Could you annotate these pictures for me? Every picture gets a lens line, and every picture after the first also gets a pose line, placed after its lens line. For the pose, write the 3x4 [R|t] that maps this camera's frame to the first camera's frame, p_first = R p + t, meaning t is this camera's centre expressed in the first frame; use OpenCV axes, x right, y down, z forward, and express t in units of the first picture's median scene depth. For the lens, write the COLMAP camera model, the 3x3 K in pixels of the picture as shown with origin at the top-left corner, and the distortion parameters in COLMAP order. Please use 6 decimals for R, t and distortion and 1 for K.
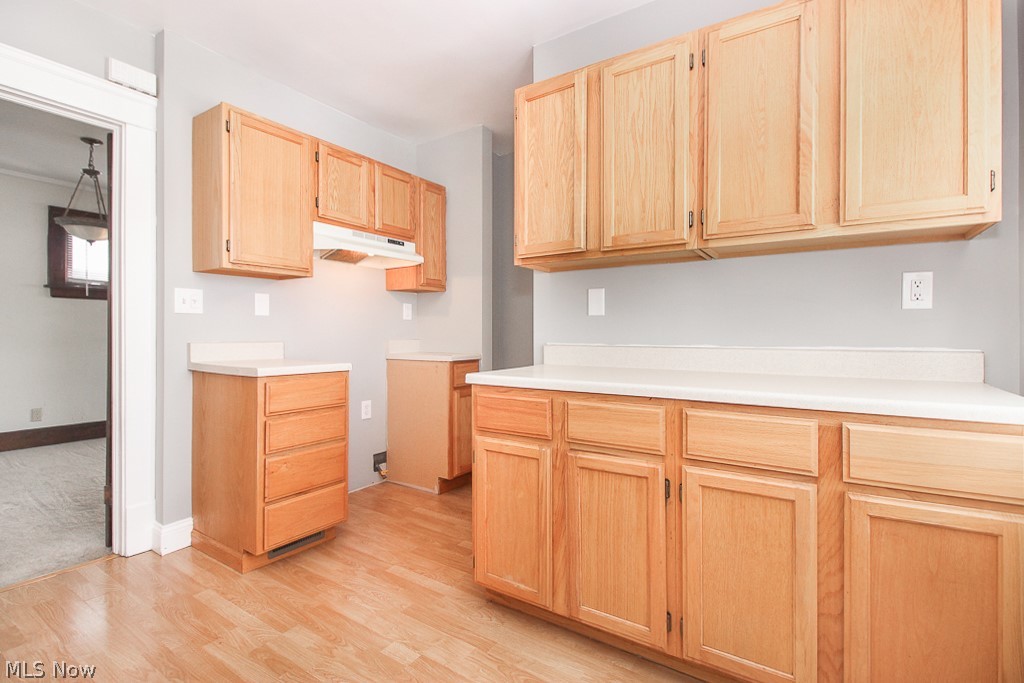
lens RADIAL K [[471.1, 0, 516.9], [0, 471.1, 331.9], [0, 0, 1]] dist [0.017949, -0.015184]
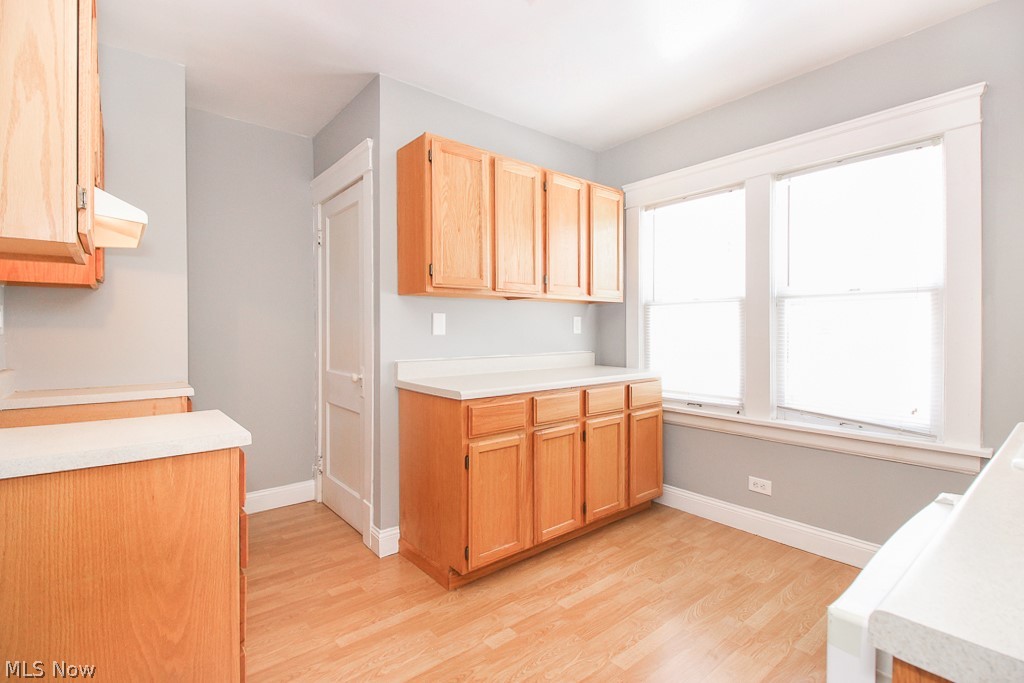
lens RADIAL K [[477.1, 0, 521.1], [0, 477.1, 332.7], [0, 0, 1]] dist [0.015419, -0.011353]
pose [[0.289013, -0.005906, 0.957307, -1.296491], [0.003726, 0.999980, 0.005045, -0.063711], [-0.957318, 0.002109, 0.289029, 0.599222]]
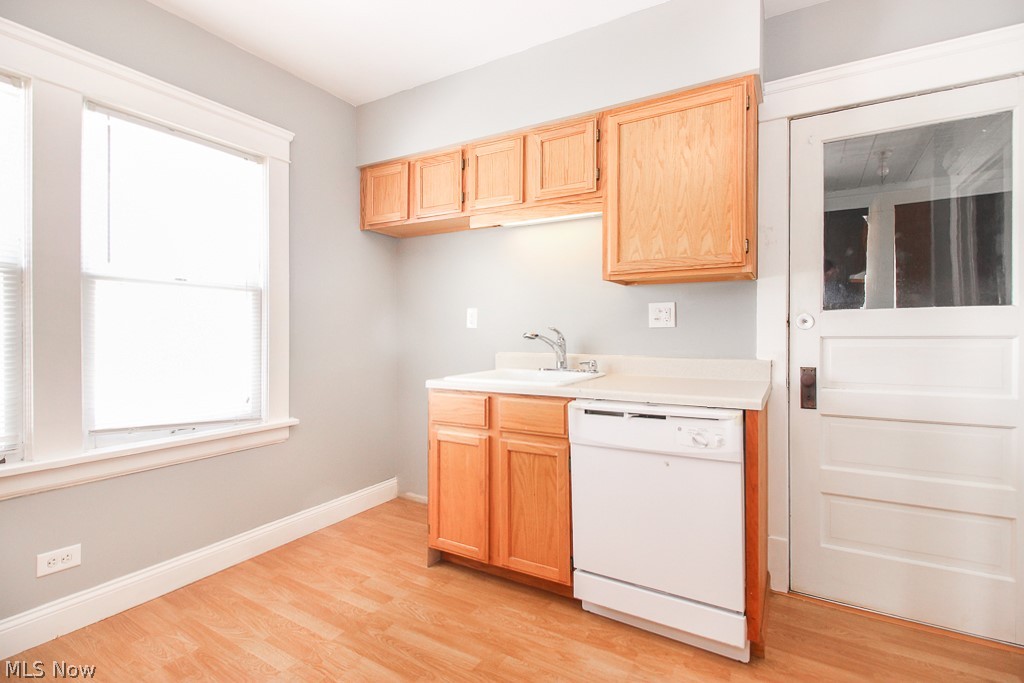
lens RADIAL K [[477.1, 0, 521.1], [0, 477.1, 332.7], [0, 0, 1]] dist [0.015419, -0.011353]
pose [[-0.998520, -0.006075, -0.054049, -0.445758], [-0.006142, 0.999981, 0.001070, -0.044401], [0.054042, 0.001400, -0.998538, 1.433594]]
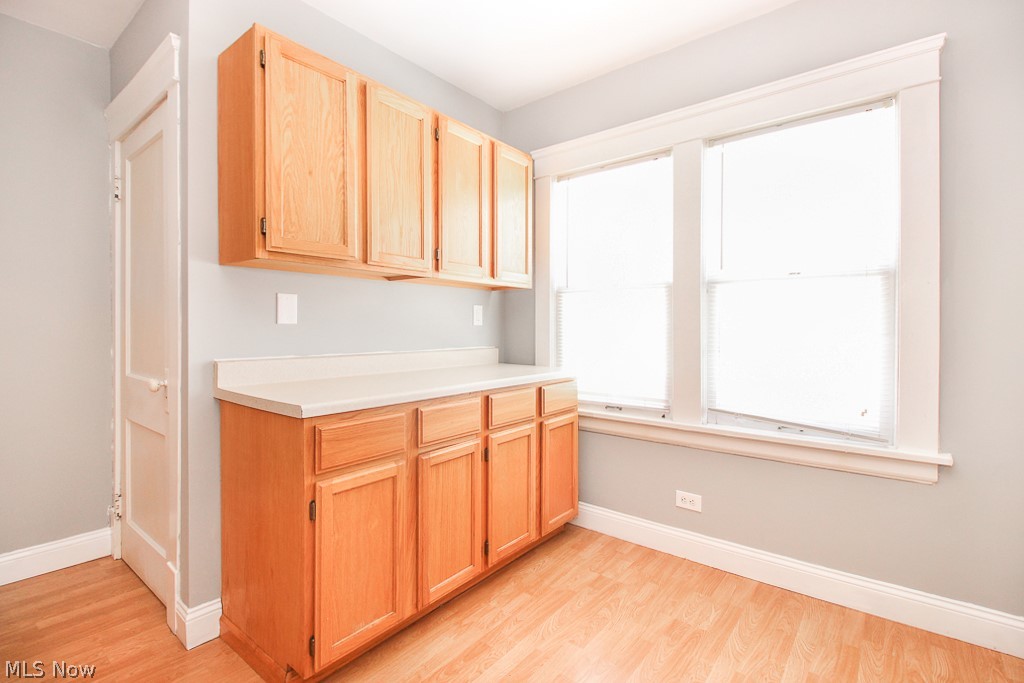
lens RADIAL K [[471.1, 0, 516.9], [0, 471.1, 331.9], [0, 0, 1]] dist [0.017949, -0.015184]
pose [[0.094360, -0.007500, 0.995510, -0.916883], [-0.000183, 0.999971, 0.007551, -0.037096], [-0.995538, -0.000894, 0.094356, 0.665440]]
